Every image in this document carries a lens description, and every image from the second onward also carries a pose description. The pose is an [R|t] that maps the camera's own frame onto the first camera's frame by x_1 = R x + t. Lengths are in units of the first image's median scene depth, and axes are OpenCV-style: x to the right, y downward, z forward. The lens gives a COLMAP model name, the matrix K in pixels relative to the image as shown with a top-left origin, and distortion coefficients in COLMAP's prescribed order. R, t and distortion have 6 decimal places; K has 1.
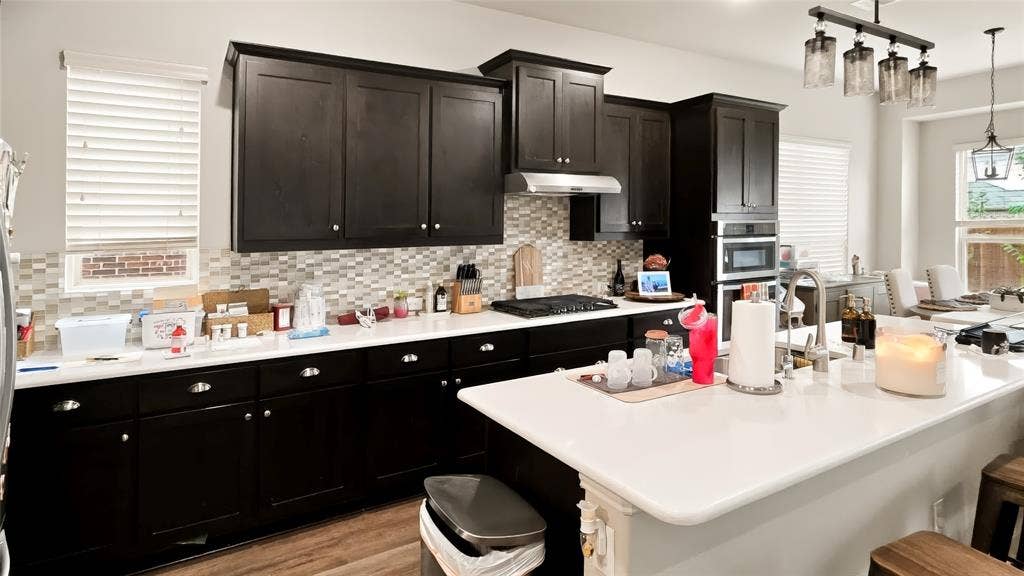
lens RADIAL K [[731.2, 0, 512.0], [0, 731.2, 288.0], [0, 0, 1]] dist [-0.023392, -0.000570]
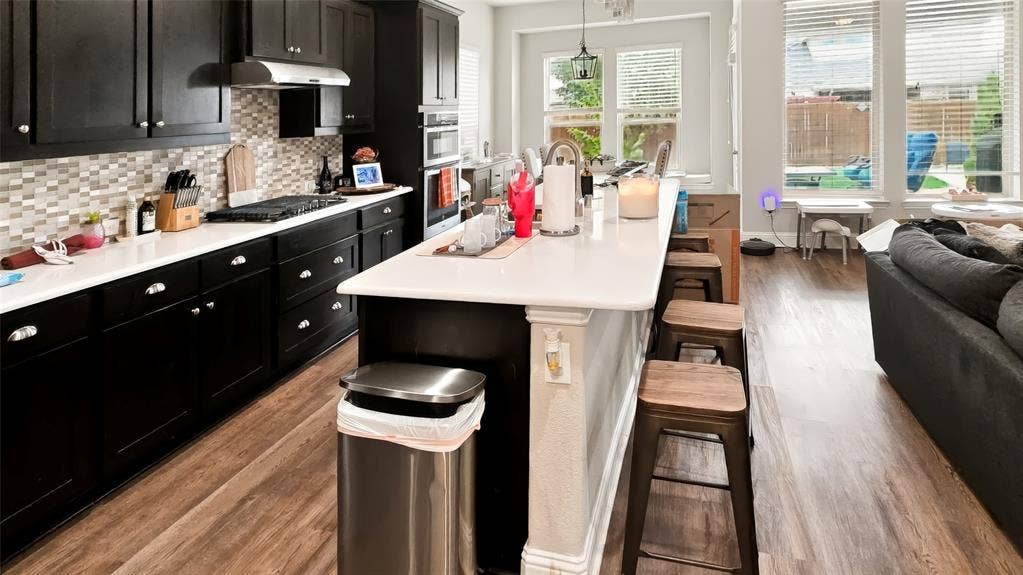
lens RADIAL K [[842.5, 0, 511.5], [0, 842.5, 287.5], [0, 0, 1]] dist [0.002165, 0.000105]
pose [[0.581182, -0.170614, 0.795687, -0.636484], [0.118456, 0.985097, 0.124707, 0.024109], [-0.805106, 0.021776, 0.592731, 0.121409]]
